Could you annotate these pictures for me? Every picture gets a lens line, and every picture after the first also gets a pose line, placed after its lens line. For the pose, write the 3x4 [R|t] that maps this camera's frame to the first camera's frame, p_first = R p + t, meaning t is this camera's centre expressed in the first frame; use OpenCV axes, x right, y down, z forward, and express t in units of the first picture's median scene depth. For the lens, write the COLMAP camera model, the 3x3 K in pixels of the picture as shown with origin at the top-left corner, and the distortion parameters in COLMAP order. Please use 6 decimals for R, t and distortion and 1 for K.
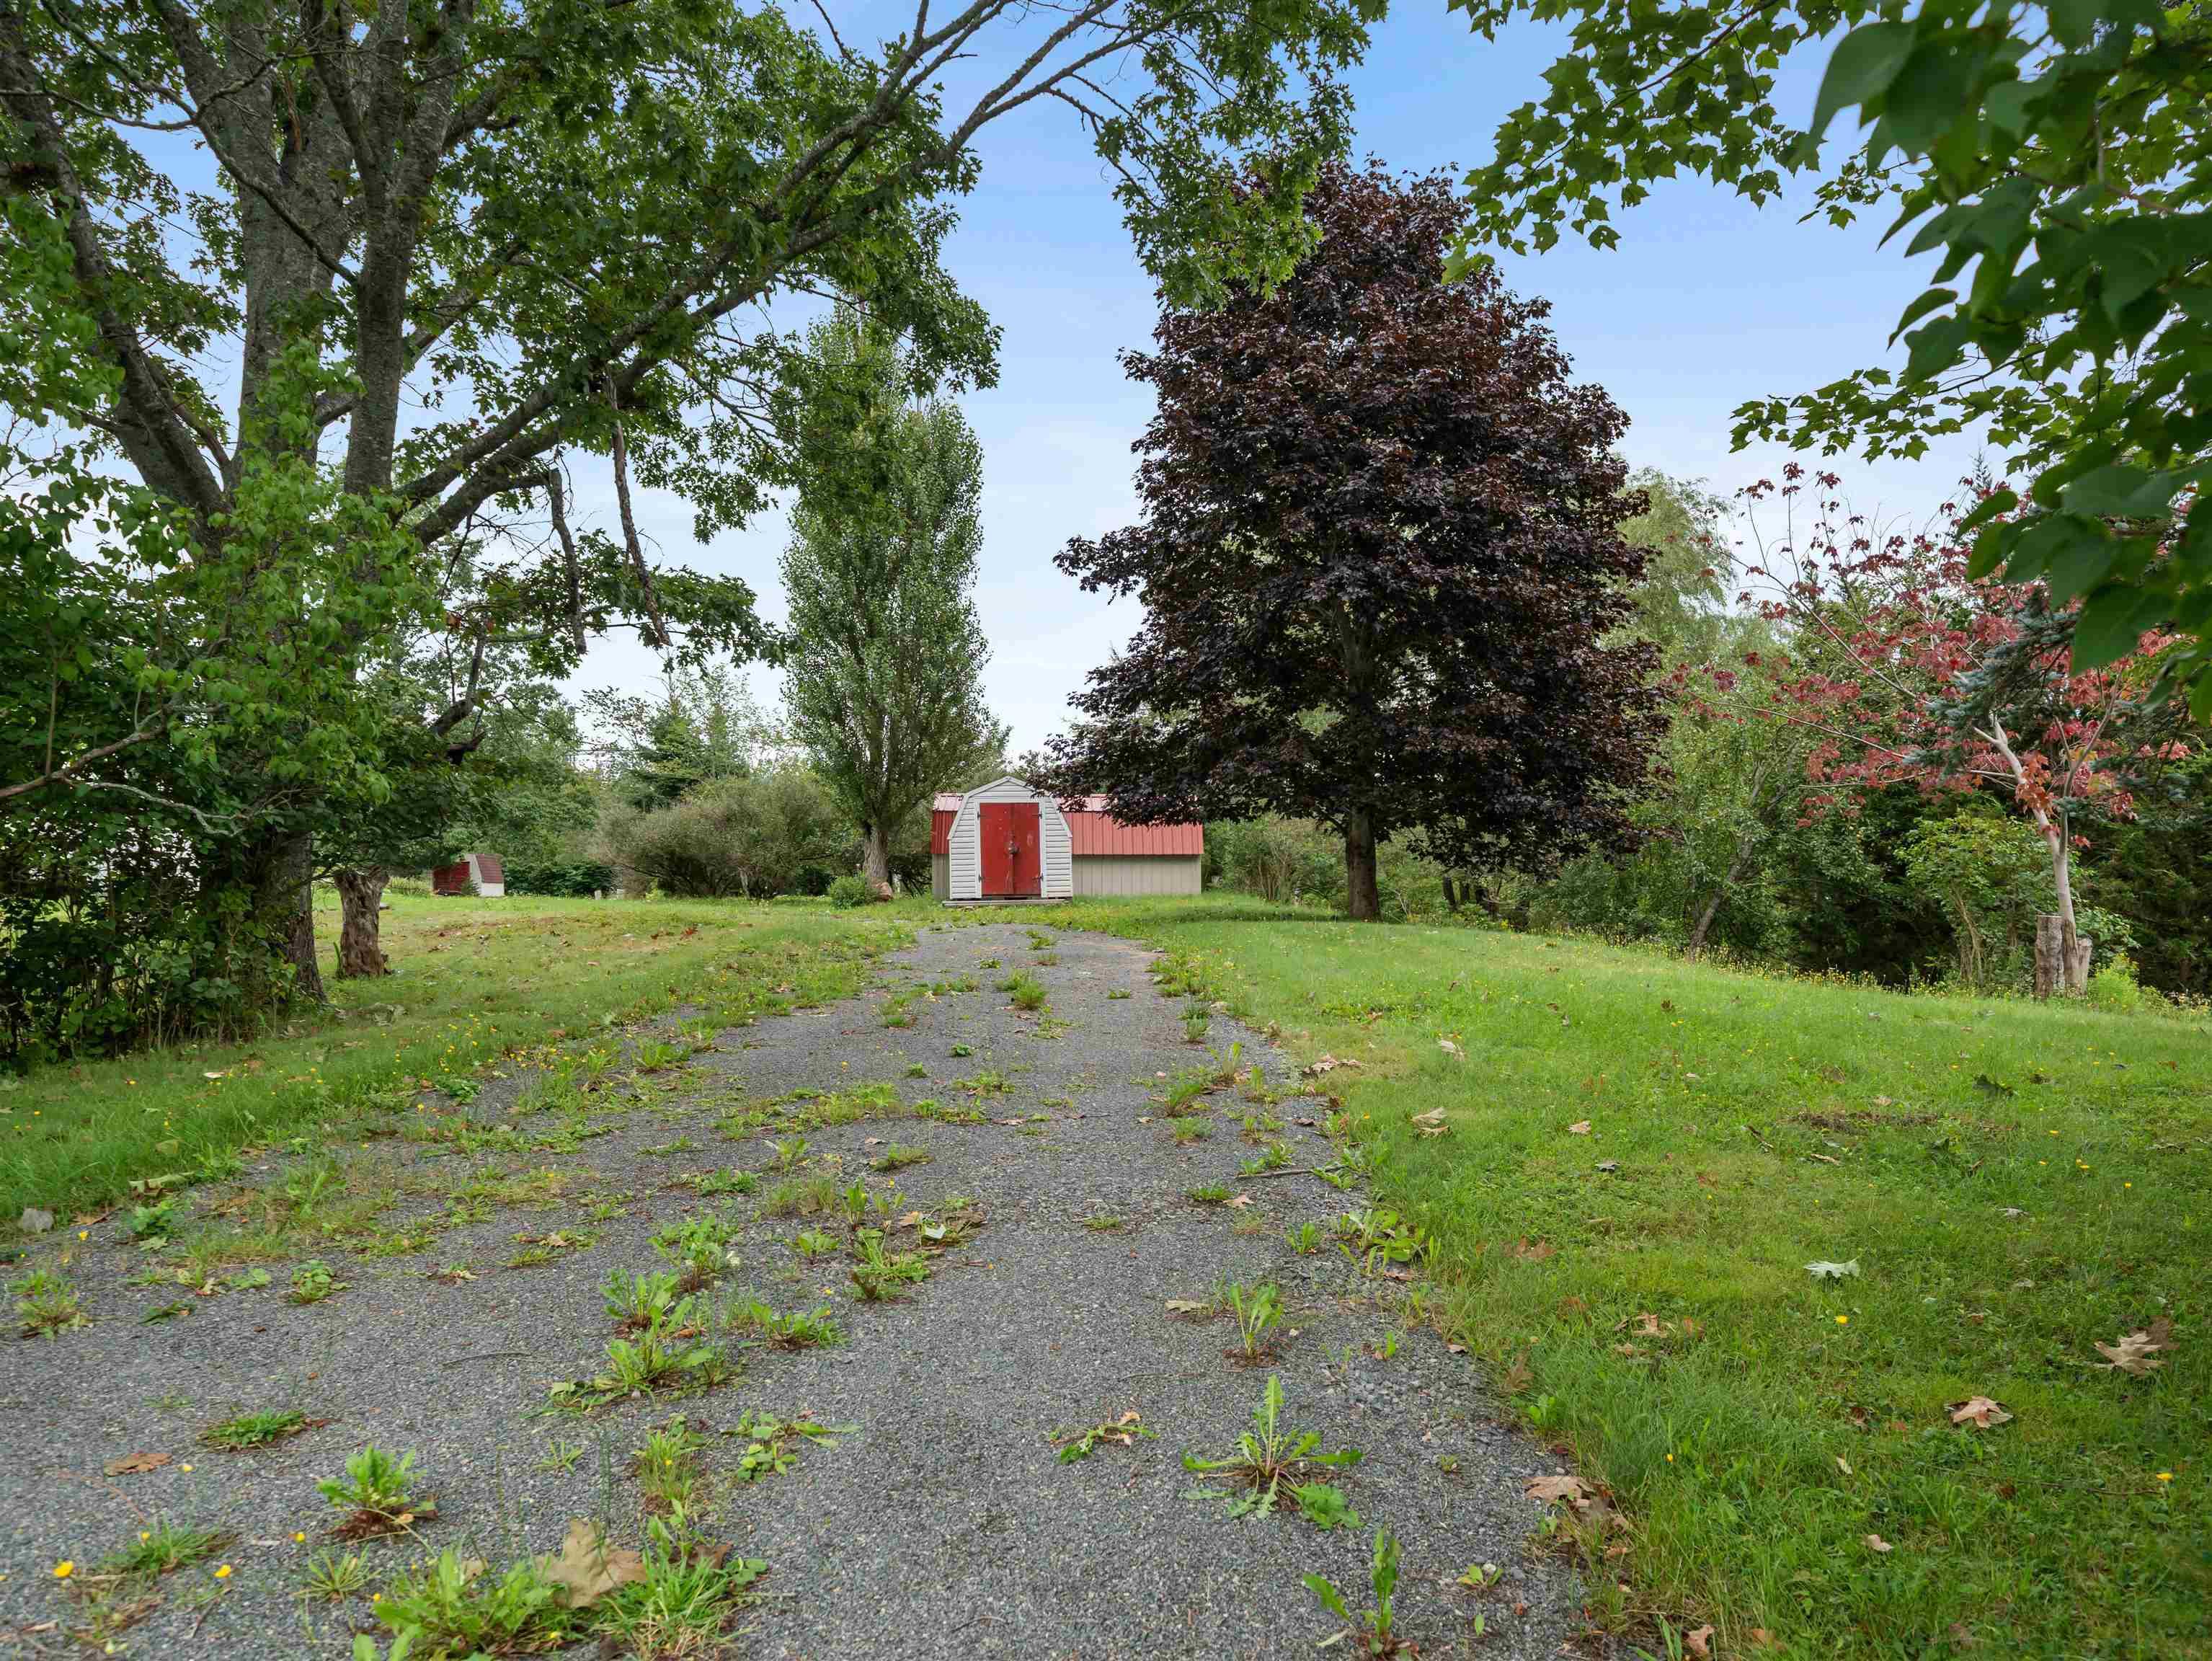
lens RADIAL K [[1289.7, 0, 1105.5], [0, 1289.7, 833.5], [0, 0, 1]] dist [0.000027, 0.000020]
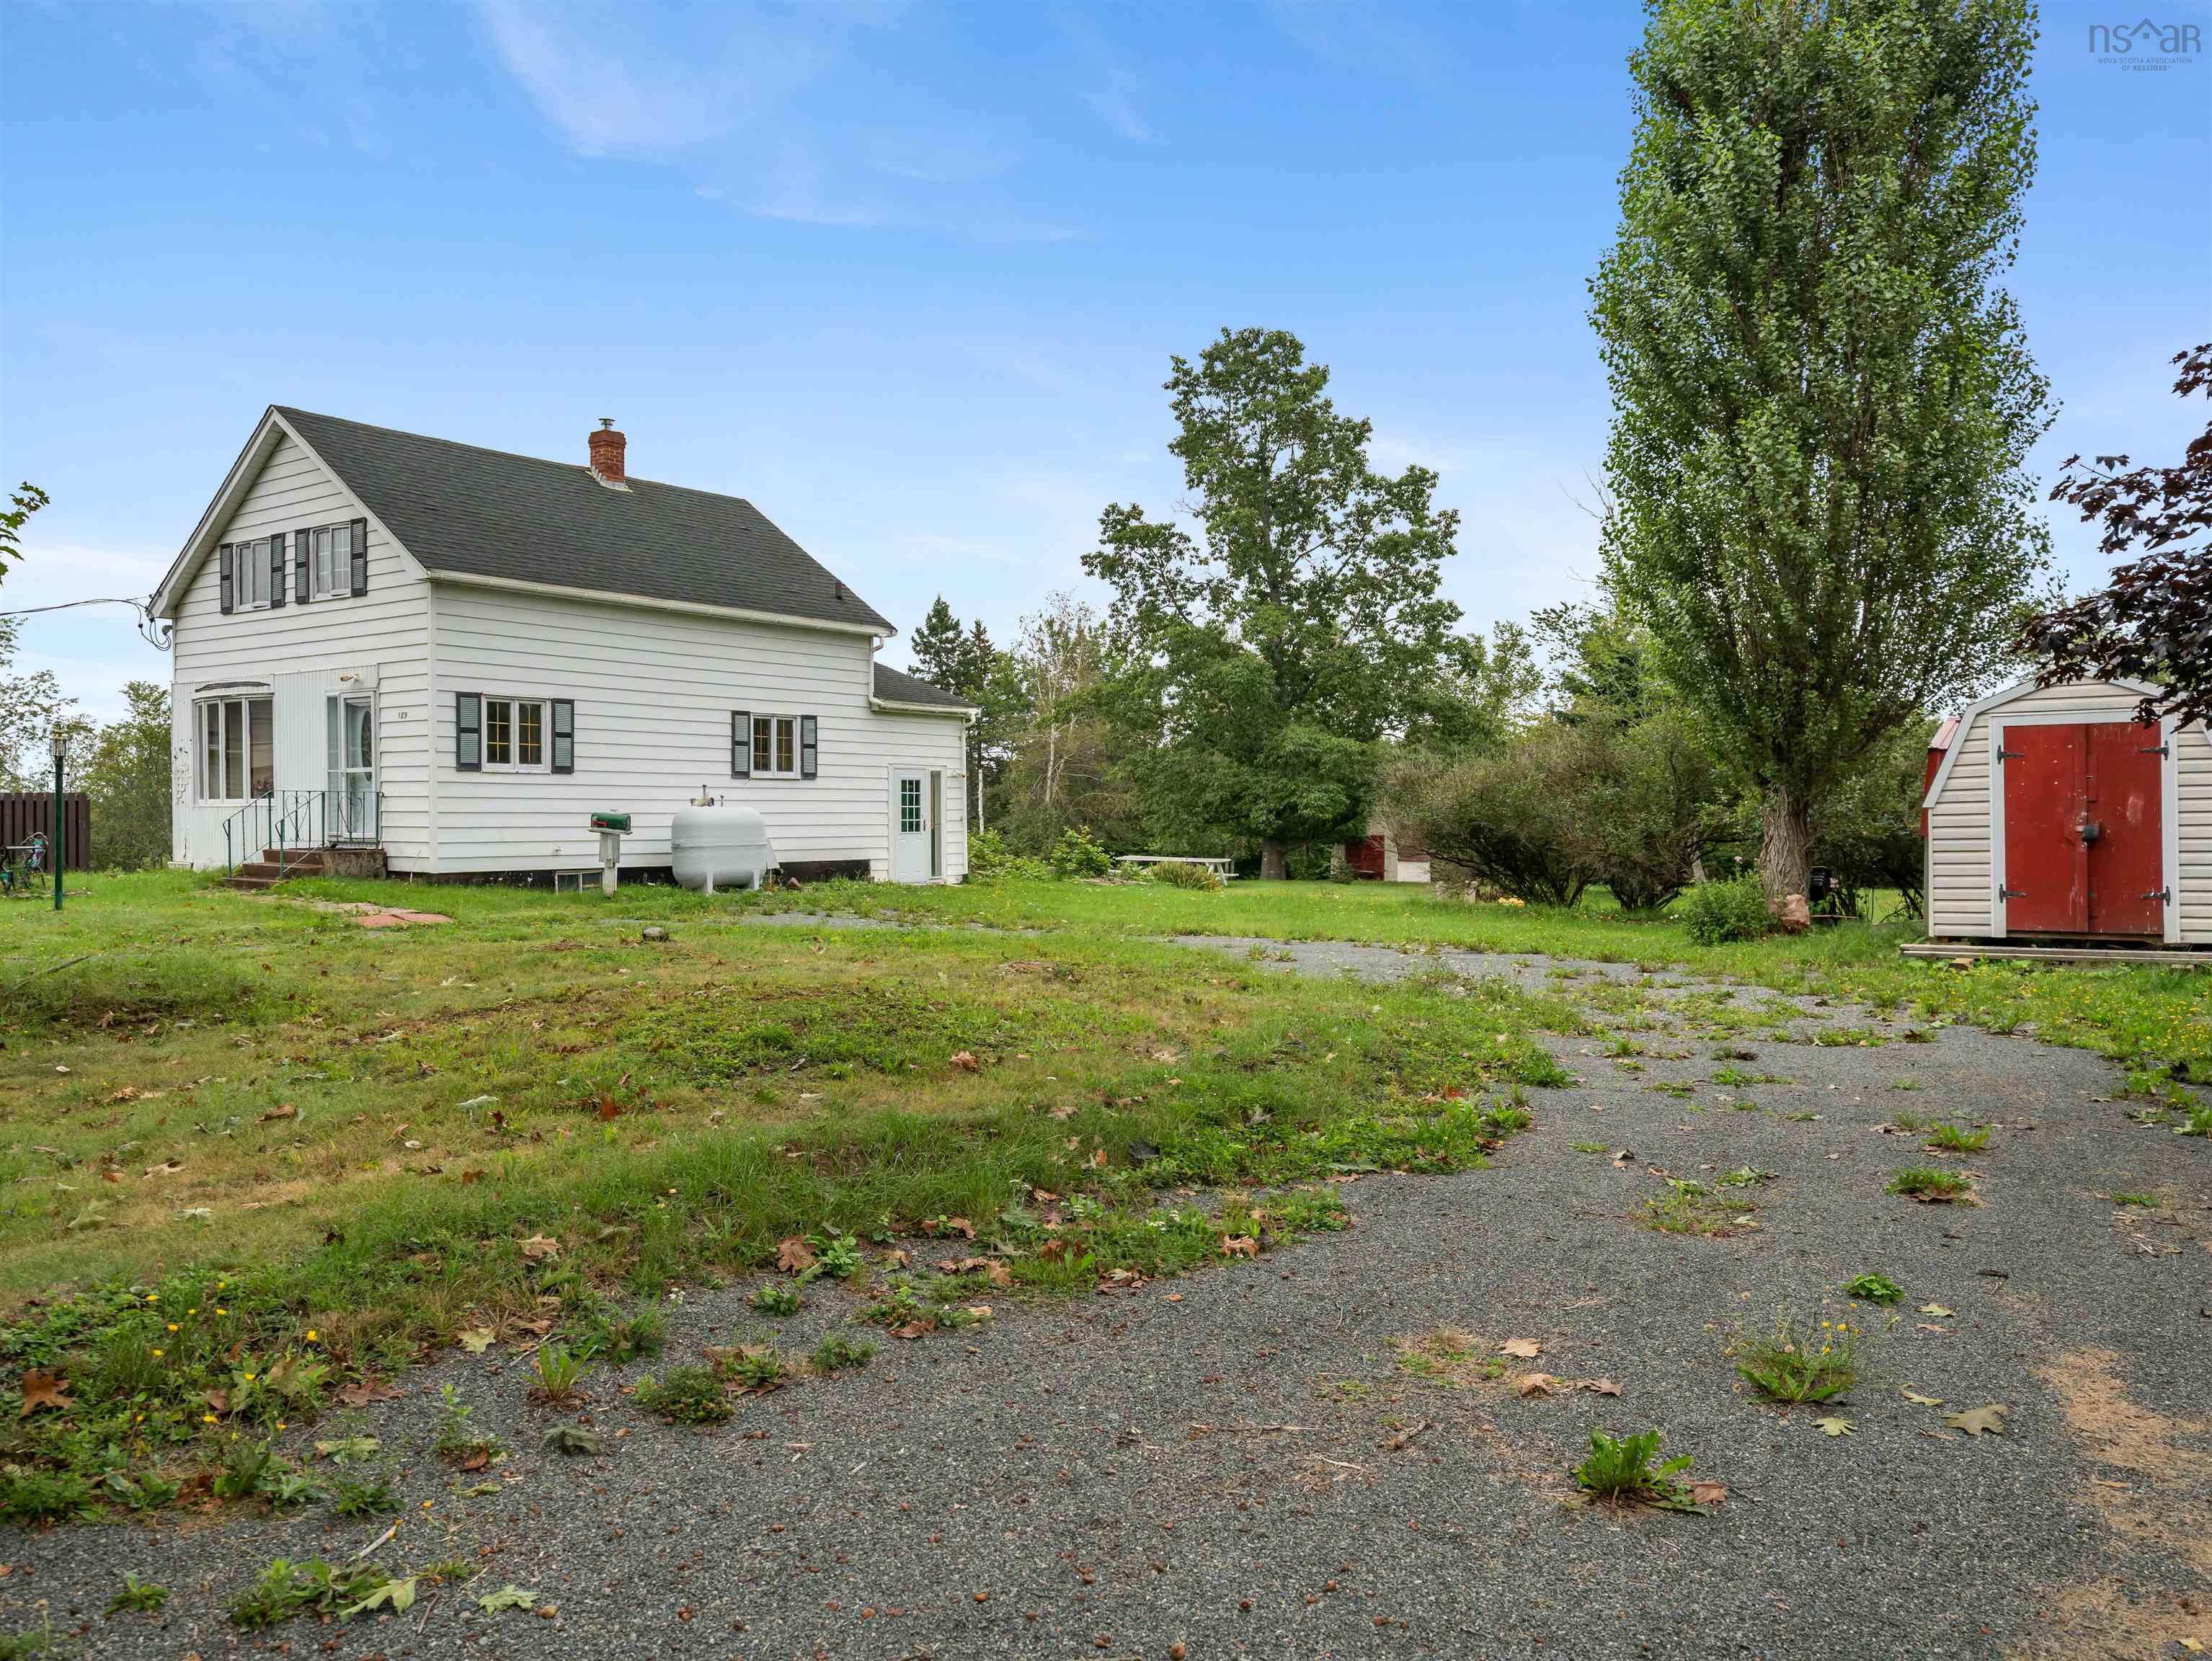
lens RADIAL K [[1648.0, 0, 1117.8], [0, 1648.0, 840.6], [0, 0, 1]] dist [0.010387, 0.003976]
pose [[0.792321, 0.008137, -0.610050, 0.009220], [0.008101, 0.999683, 0.023855, -0.000015], [0.610050, -0.023842, 0.792004, 0.327049]]
